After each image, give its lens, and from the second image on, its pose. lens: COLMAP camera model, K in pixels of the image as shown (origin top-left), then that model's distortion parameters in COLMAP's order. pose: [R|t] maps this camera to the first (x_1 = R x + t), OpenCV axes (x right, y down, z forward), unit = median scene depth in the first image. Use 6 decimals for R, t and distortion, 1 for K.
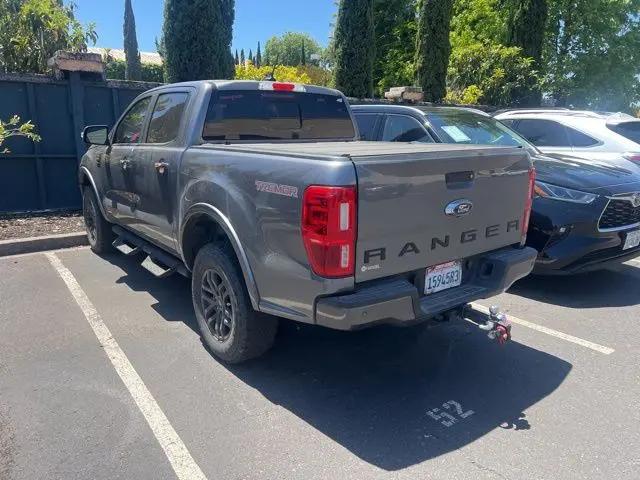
lens RADIAL K [[487.1, 0, 318.4], [0, 487.1, 236.5], [0, 0, 1]] dist [0.048666, -0.060445]
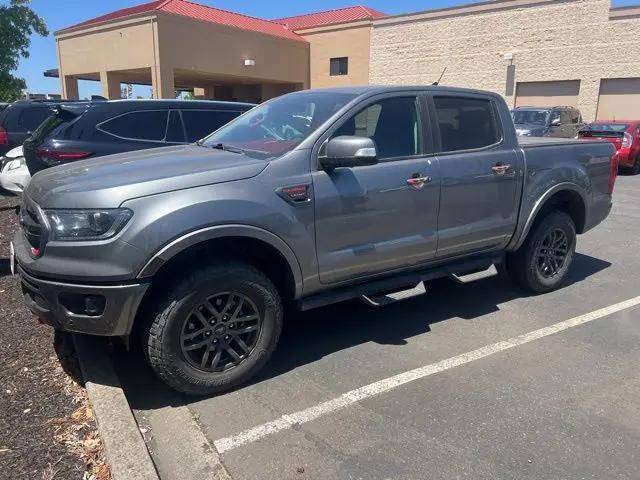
lens RADIAL K [[487.1, 0, 324.9], [0, 487.1, 237.3], [0, 0, 1]] dist [0.048666, -0.060445]
pose [[0.062246, -0.263767, 0.962576, -1.363910], [0.218485, 0.944655, 0.244728, -0.337224], [-0.973853, 0.195075, 0.116431, 1.243037]]
